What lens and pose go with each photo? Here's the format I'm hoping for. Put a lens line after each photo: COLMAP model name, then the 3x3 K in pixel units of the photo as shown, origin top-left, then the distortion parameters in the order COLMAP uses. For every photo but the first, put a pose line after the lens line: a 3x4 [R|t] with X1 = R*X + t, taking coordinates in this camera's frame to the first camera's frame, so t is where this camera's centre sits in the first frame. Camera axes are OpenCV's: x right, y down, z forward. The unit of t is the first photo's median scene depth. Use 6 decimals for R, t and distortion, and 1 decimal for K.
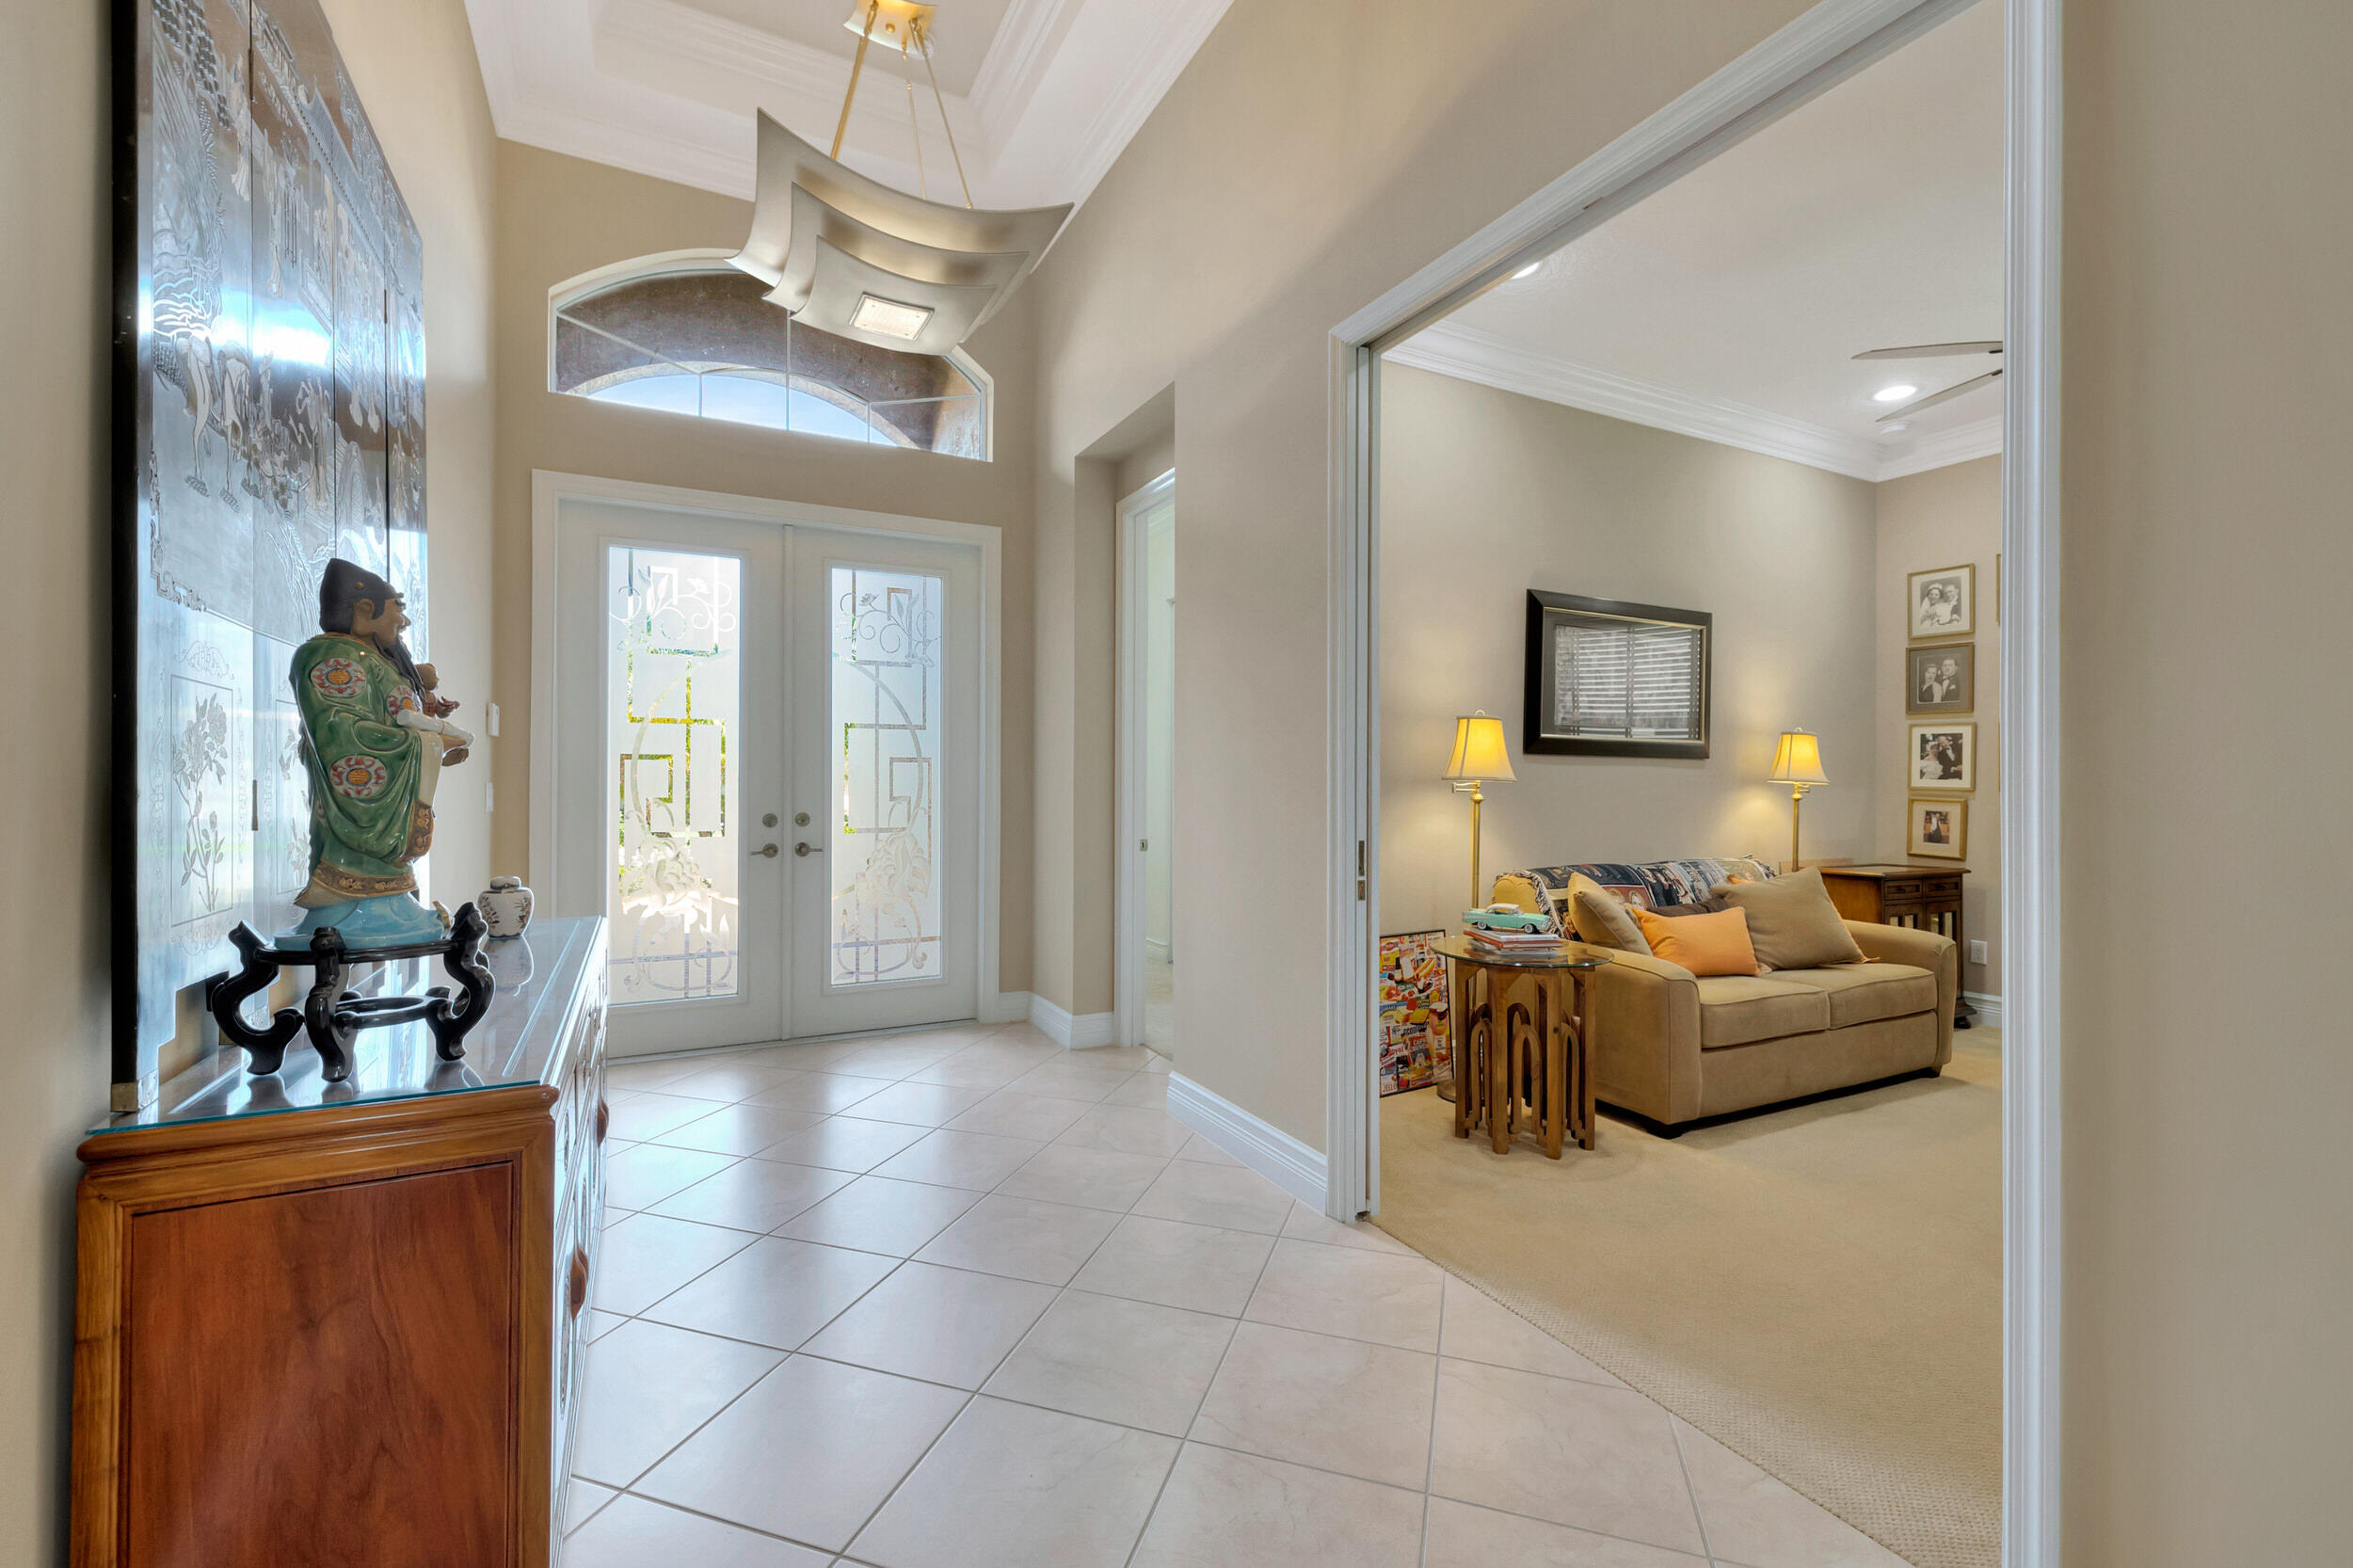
lens RADIAL K [[1001.3, 0, 1177.5], [0, 1001.3, 785.0], [0, 0, 1]] dist [0.000932, -0.000005]
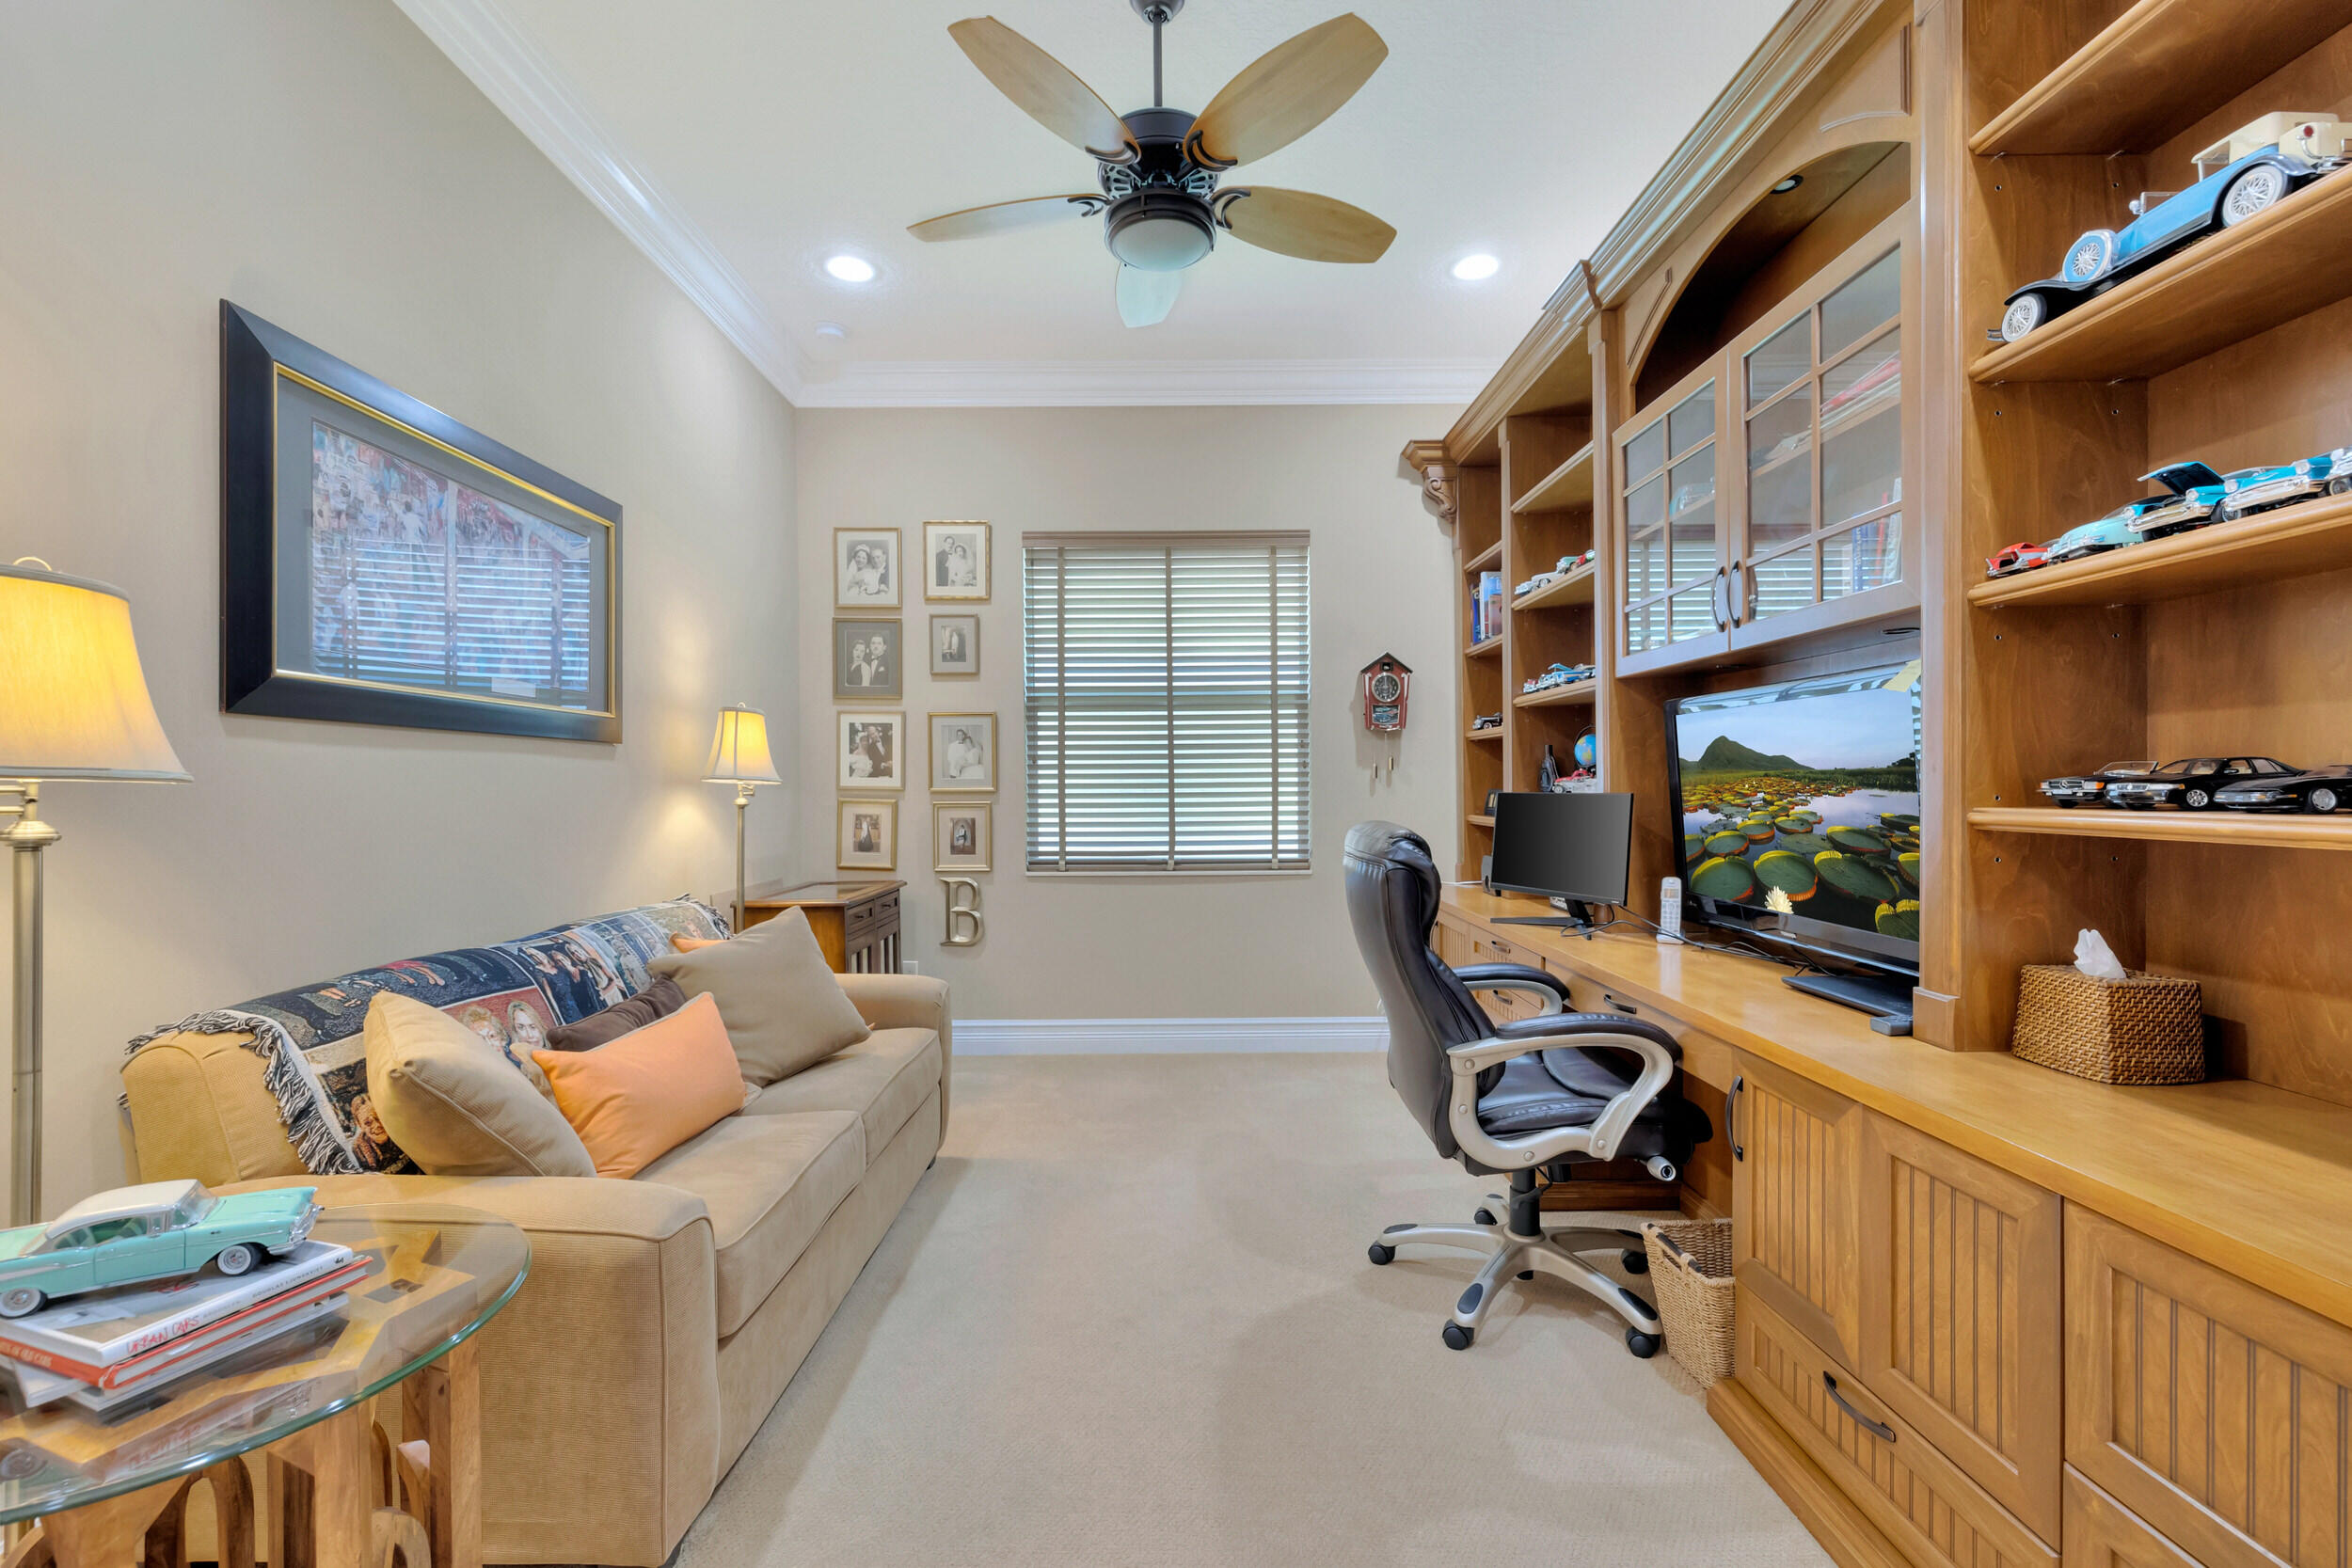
lens RADIAL K [[1000.8, 0, 1172.1], [0, 1000.8, 791.8], [0, 0, 1]] dist [0.000932, -0.000005]
pose [[0.472504, -0.014631, 0.881207, 0.155354], [0.009701, 0.999888, 0.011400, -0.000622], [-0.881275, 0.003162, 0.472593, 0.429464]]
